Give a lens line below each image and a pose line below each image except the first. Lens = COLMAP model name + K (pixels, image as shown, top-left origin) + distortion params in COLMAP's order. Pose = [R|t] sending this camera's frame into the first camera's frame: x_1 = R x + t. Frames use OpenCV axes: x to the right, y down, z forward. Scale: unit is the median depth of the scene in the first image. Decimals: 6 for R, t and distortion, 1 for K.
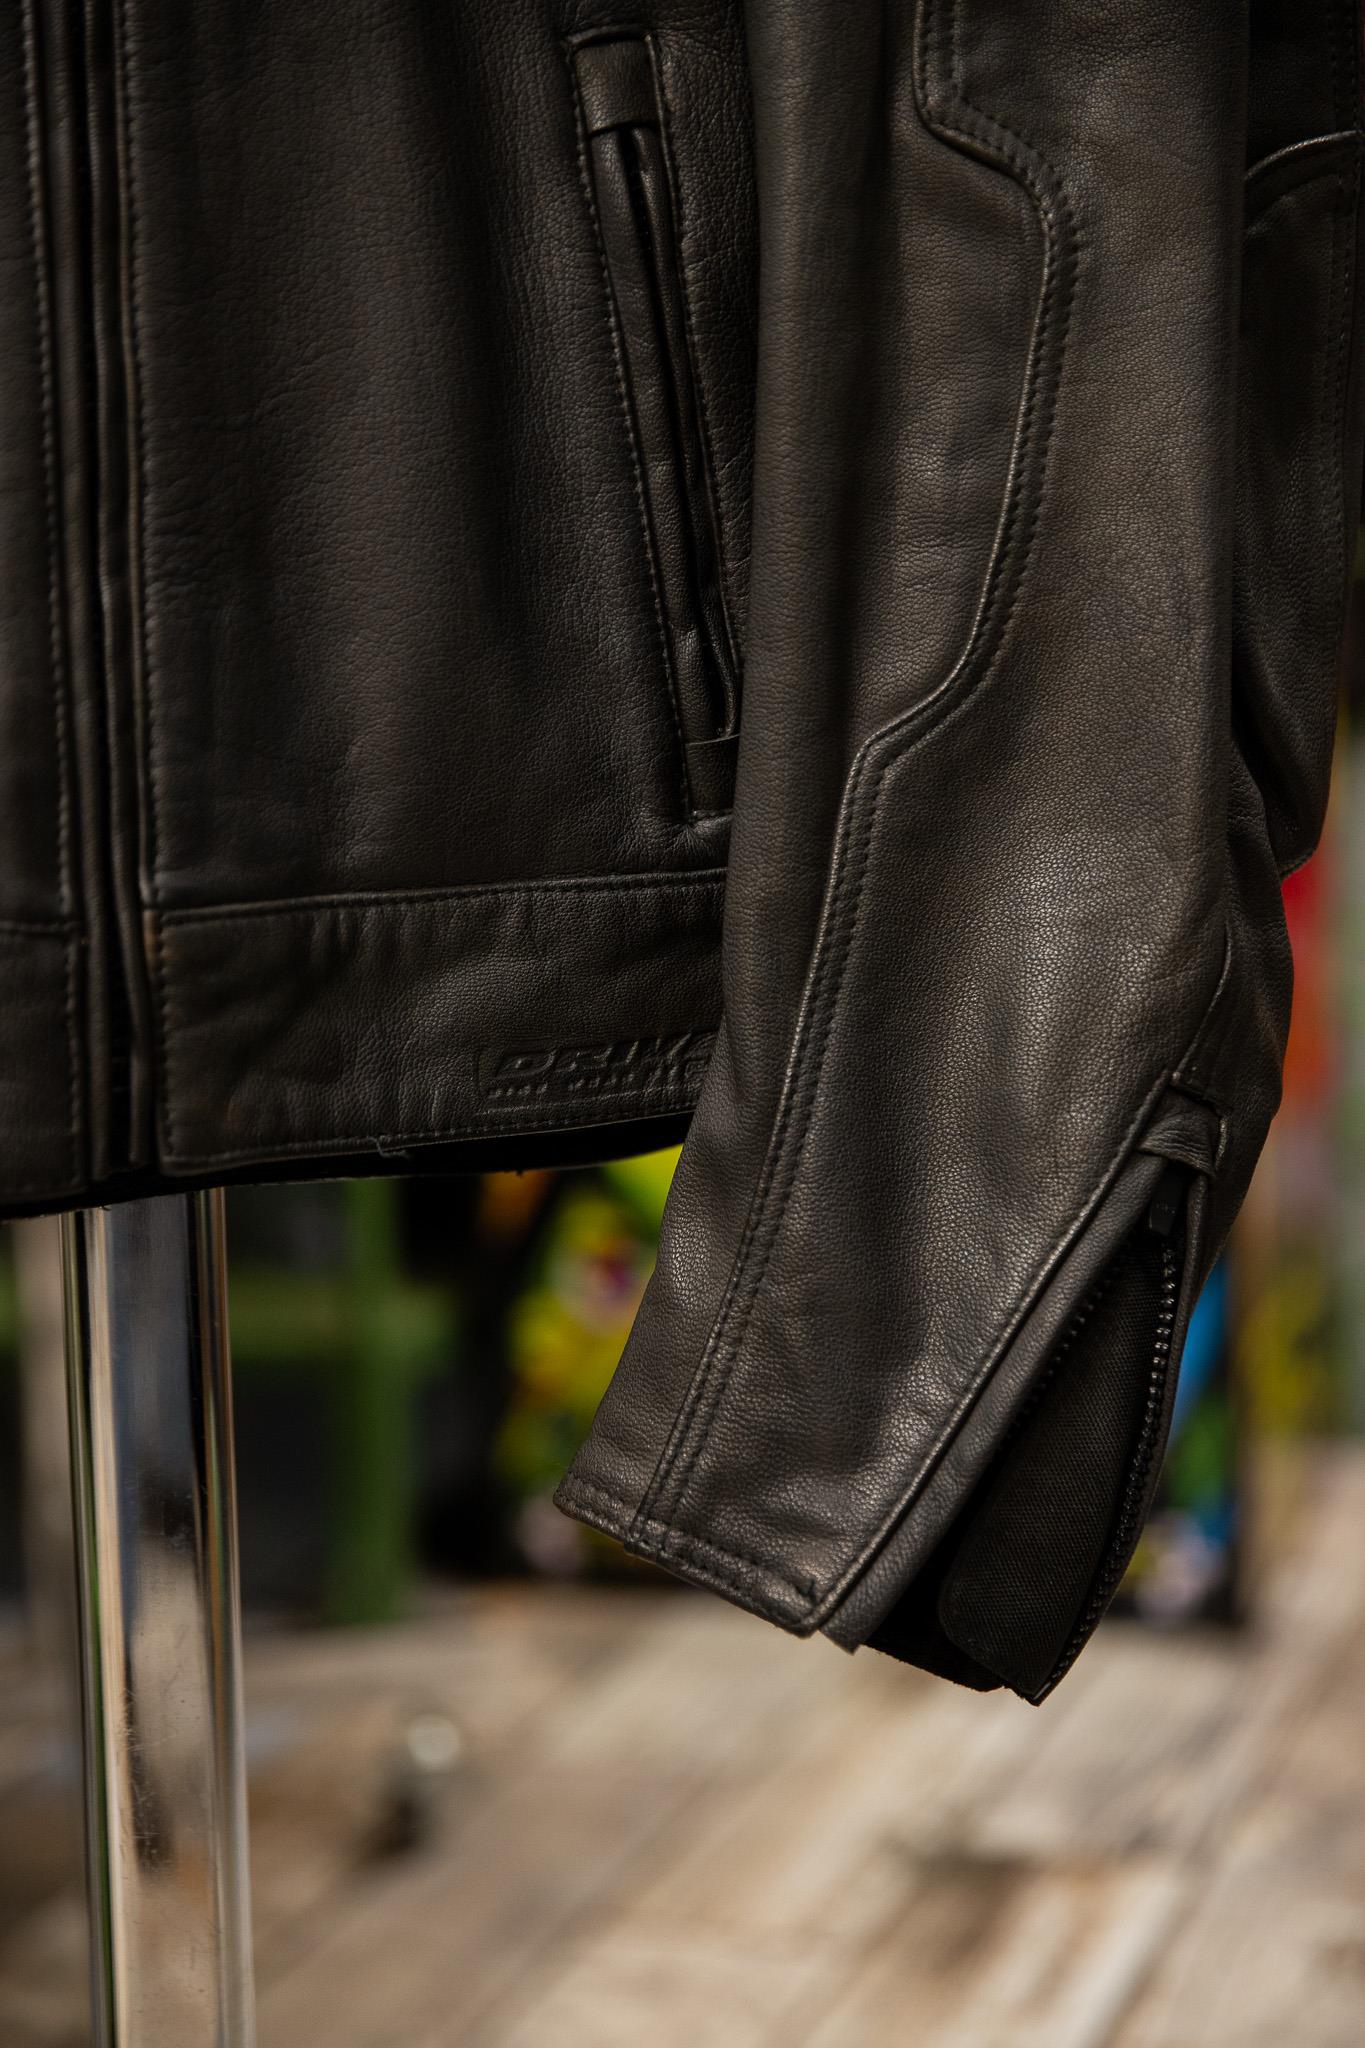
lens RADIAL K [[3626.9, 0, 679.8], [0, 3626.9, 1012.1], [0, 0, 1]] dist [0.167468, 0.000000]
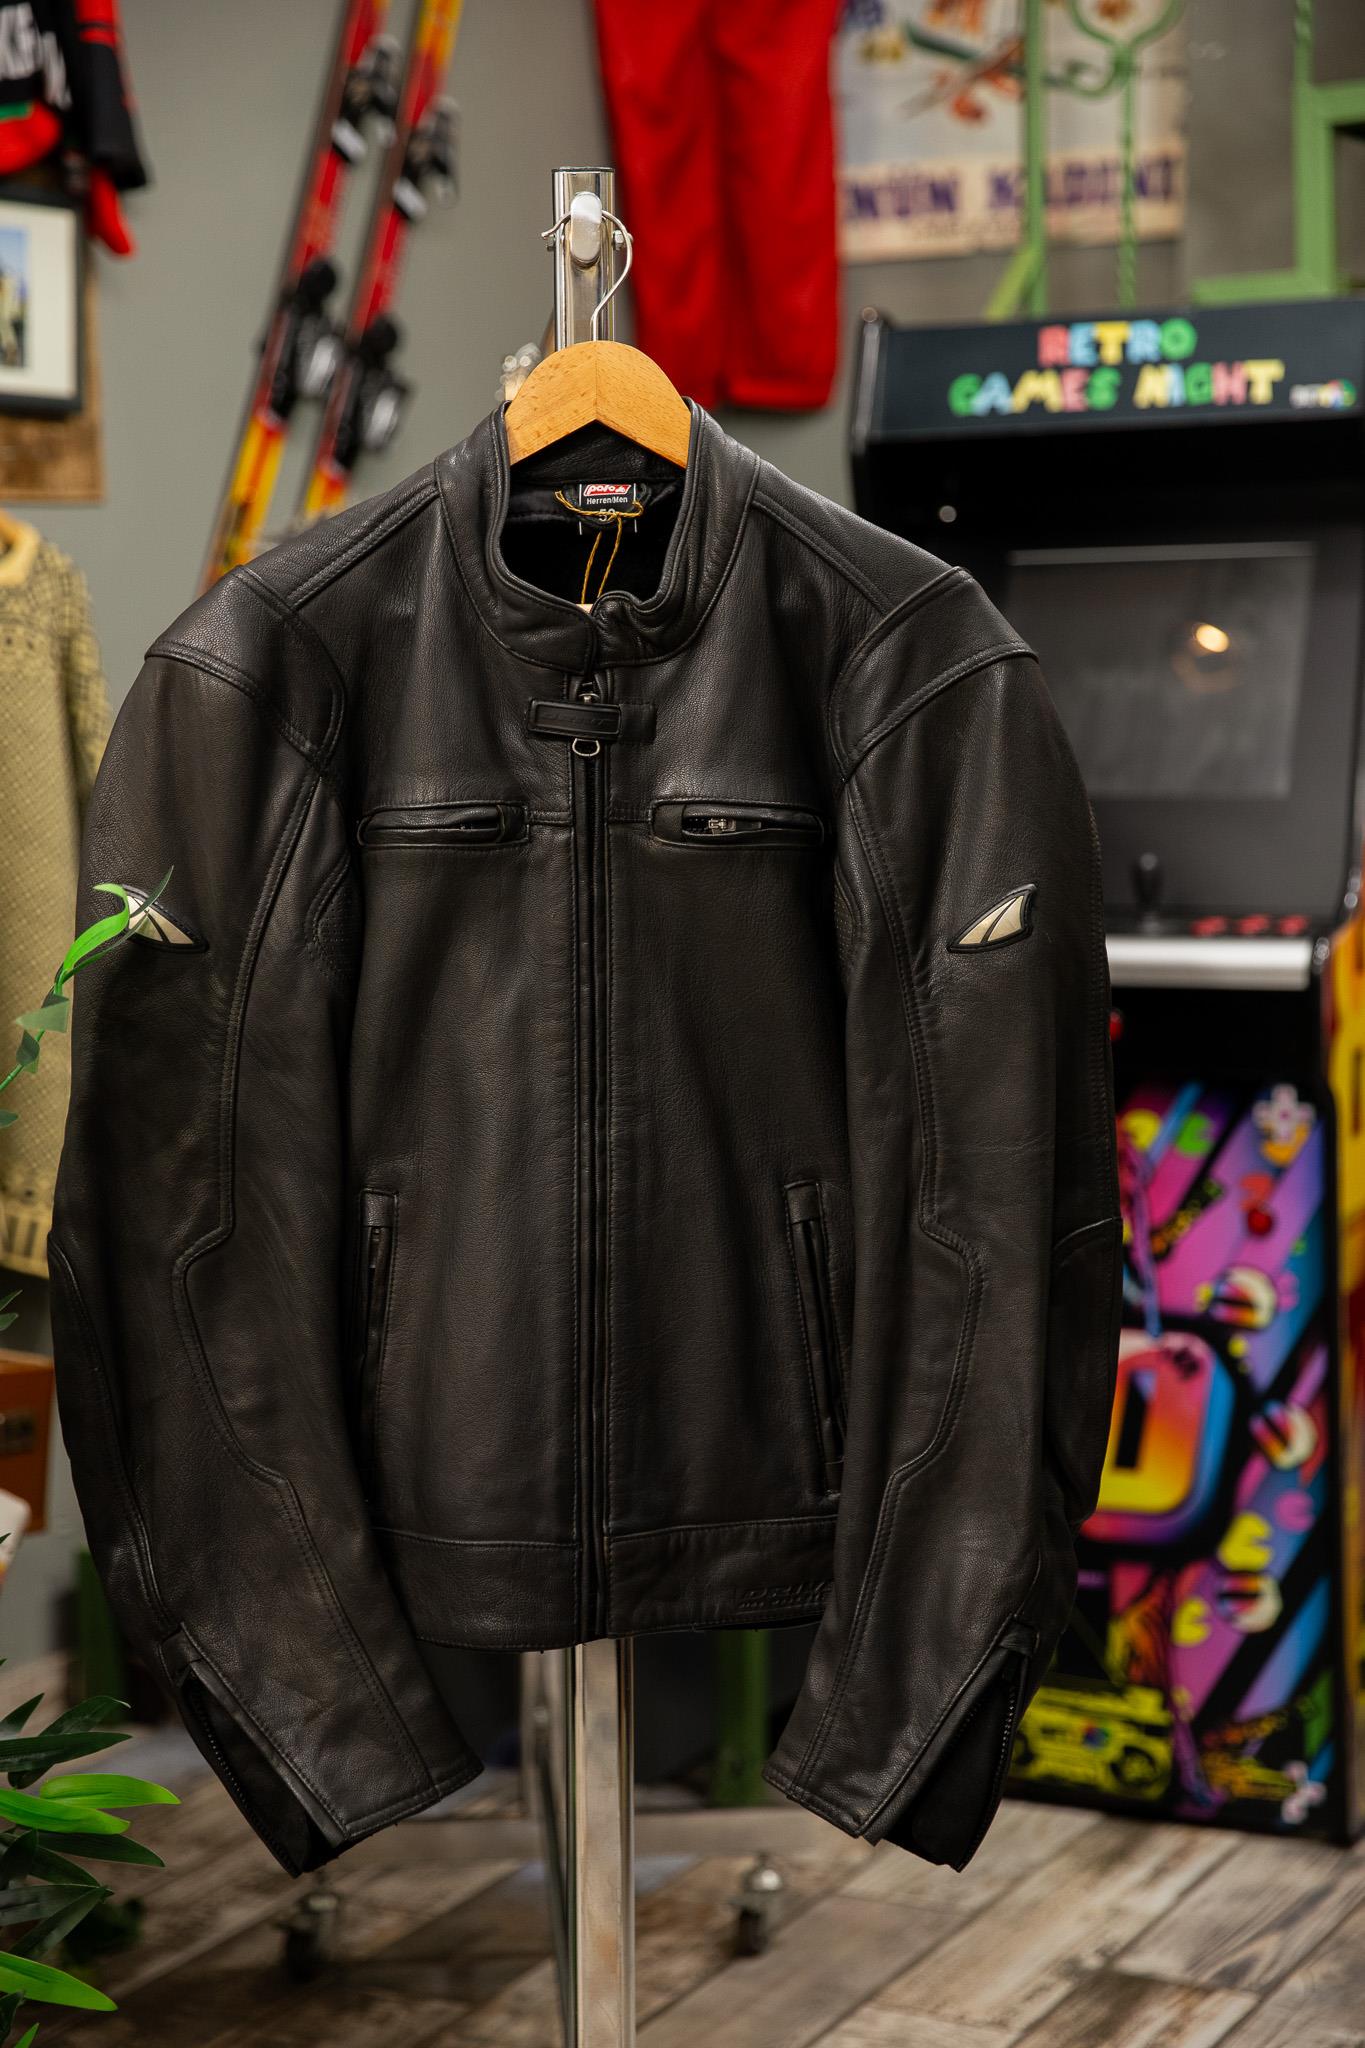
lens RADIAL K [[3626.9, 0, 663.0], [0, 3626.9, 1019.6], [0, 0, 1]] dist [0.167468, 0.000000]
pose [[0.991104, 0.029641, -0.129748, 0.208270], [-0.034383, 0.998814, -0.034460, -0.292213], [0.128573, 0.038614, 0.990948, -1.495063]]
